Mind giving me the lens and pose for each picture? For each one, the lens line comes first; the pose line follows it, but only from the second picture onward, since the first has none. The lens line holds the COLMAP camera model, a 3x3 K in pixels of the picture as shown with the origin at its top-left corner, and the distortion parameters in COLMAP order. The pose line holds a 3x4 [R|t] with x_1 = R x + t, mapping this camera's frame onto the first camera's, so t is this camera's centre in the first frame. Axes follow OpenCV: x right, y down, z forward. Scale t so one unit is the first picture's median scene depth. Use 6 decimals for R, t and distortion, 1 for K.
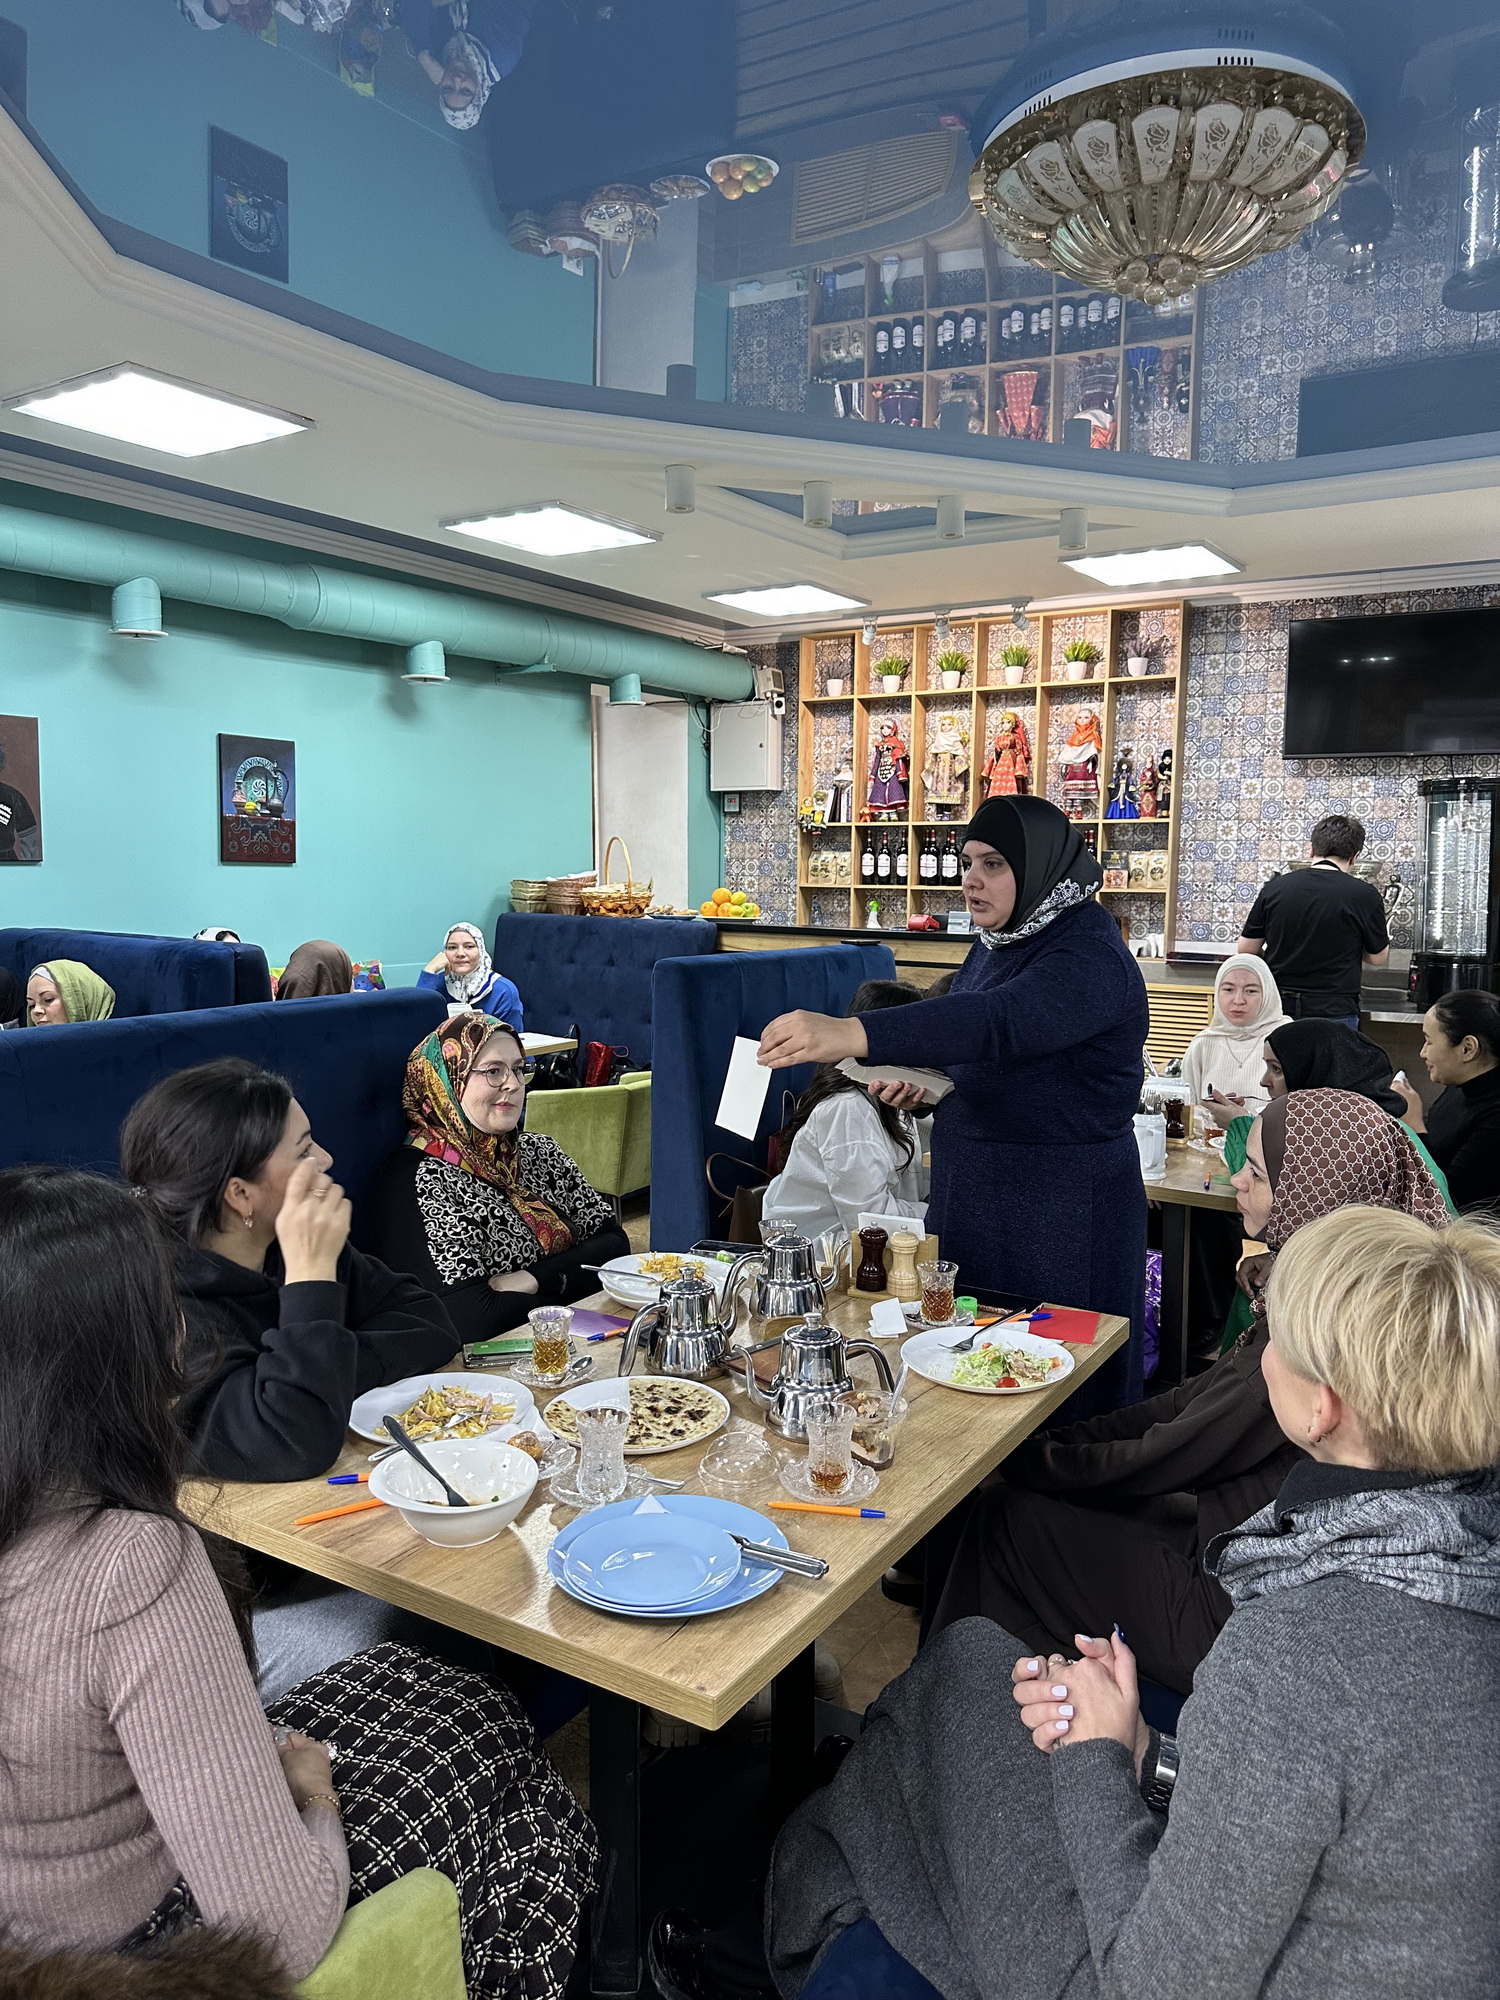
lens RADIAL K [[1505.4, 0, 767.2], [0, 1505.4, 1012.5], [0, 0, 1]] dist [0.023070, -0.025302]
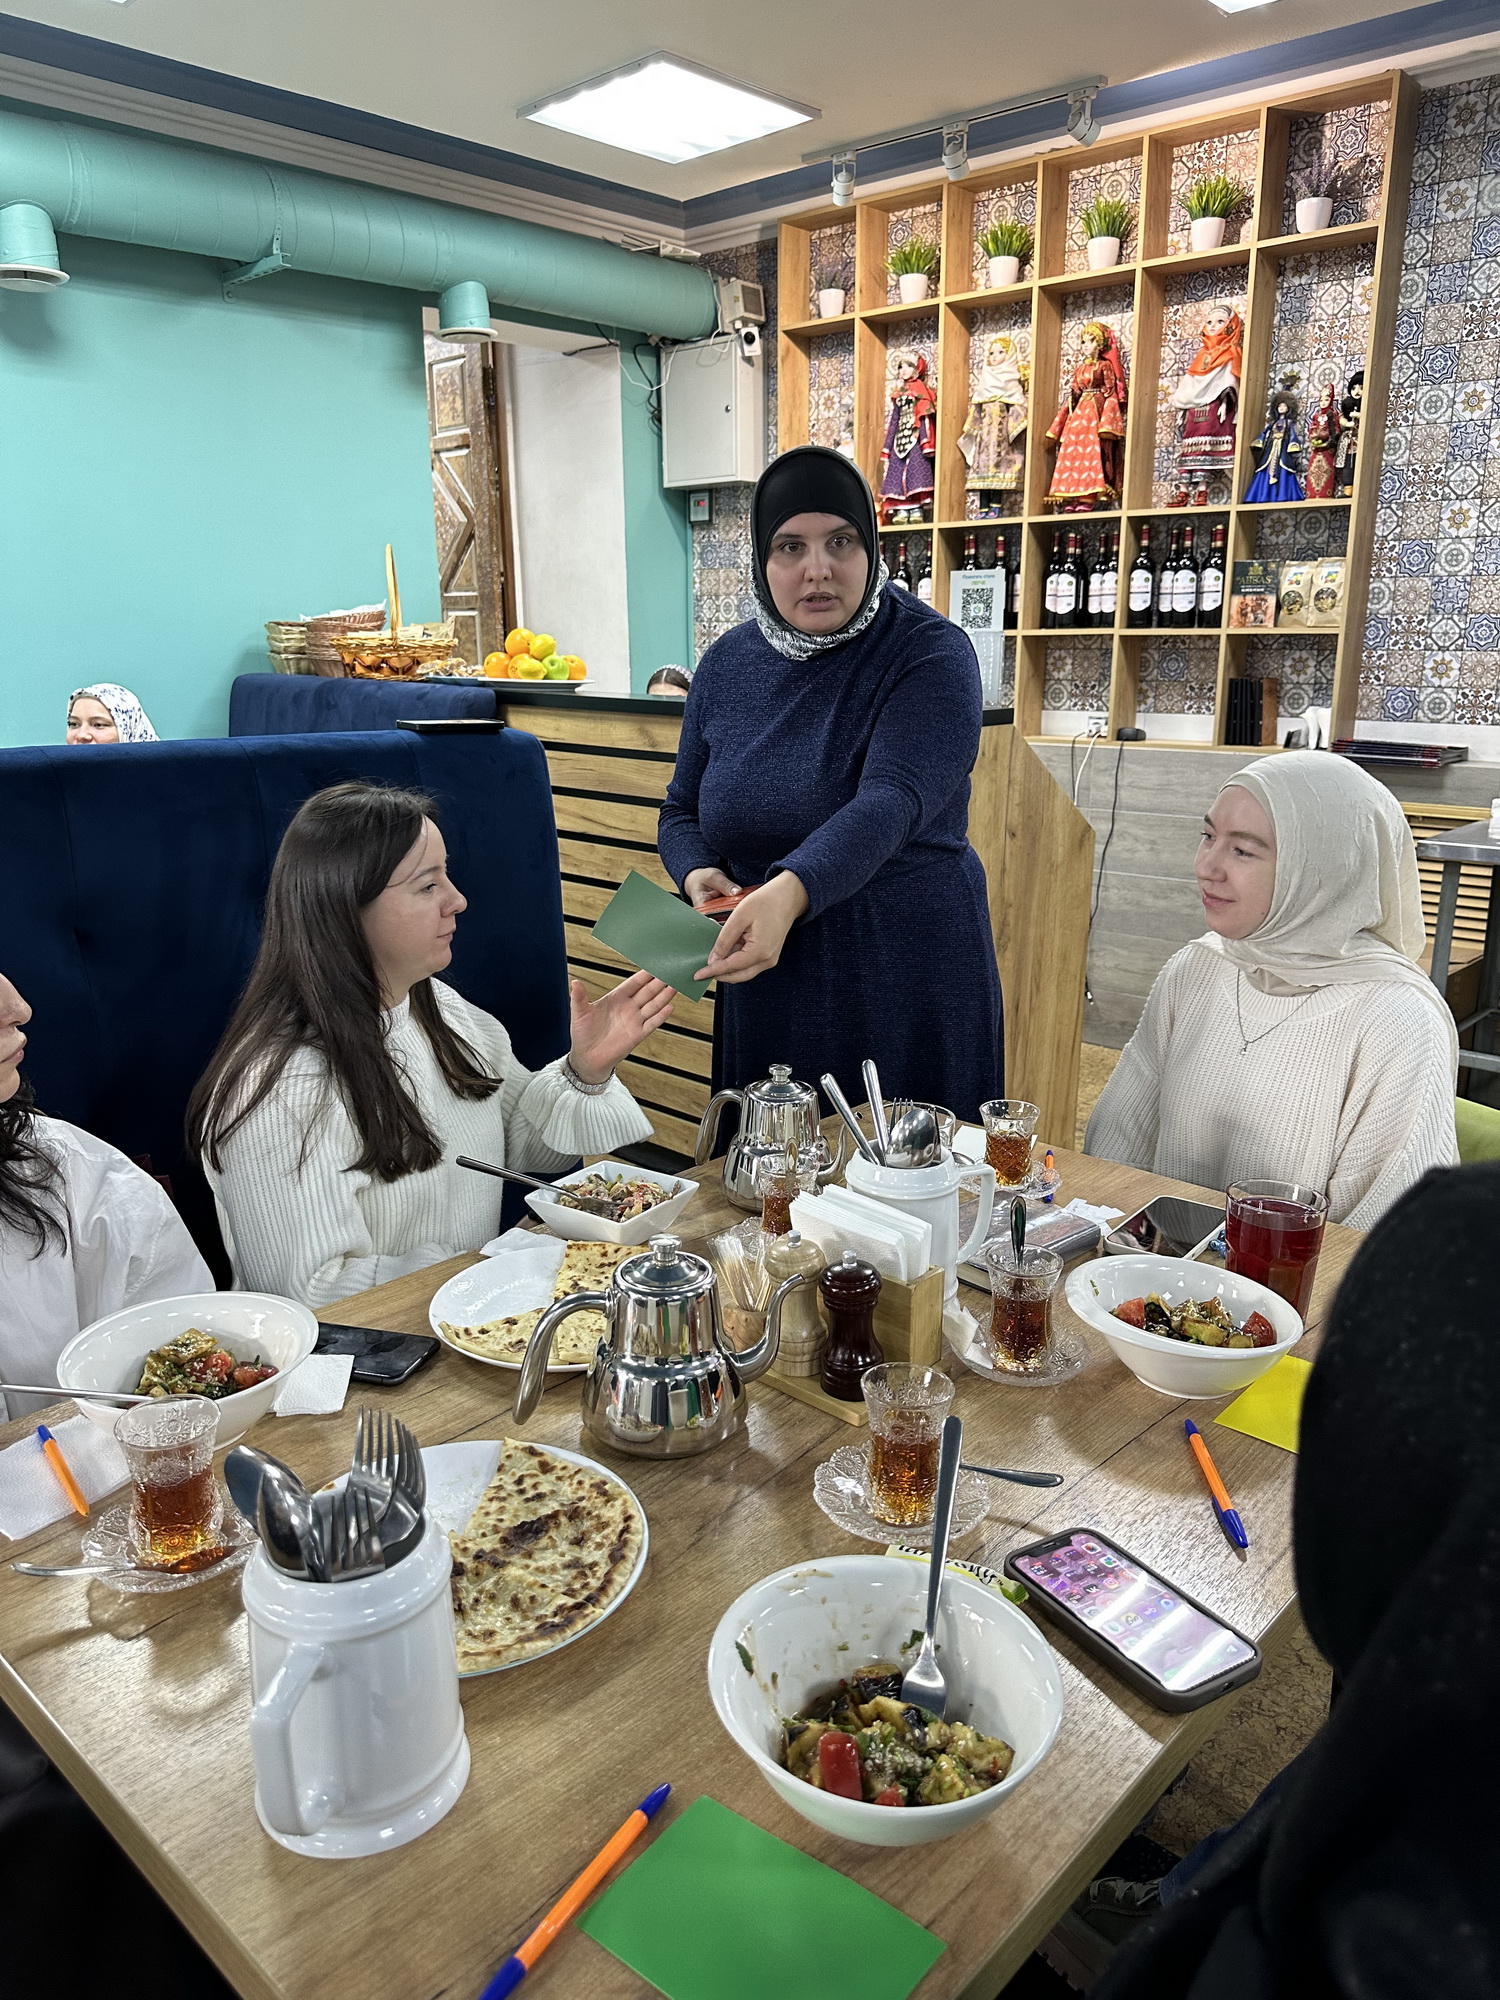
lens RADIAL K [[1505.4, 0, 787.1], [0, 1505.4, 1003.1], [0, 0, 1]] dist [0.023070, -0.025302]
pose [[0.979941, 0.038641, -0.195507, 0.171769], [-0.009481, 0.988951, 0.147939, -0.022989], [0.199063, -0.143118, 0.969480, 0.371614]]
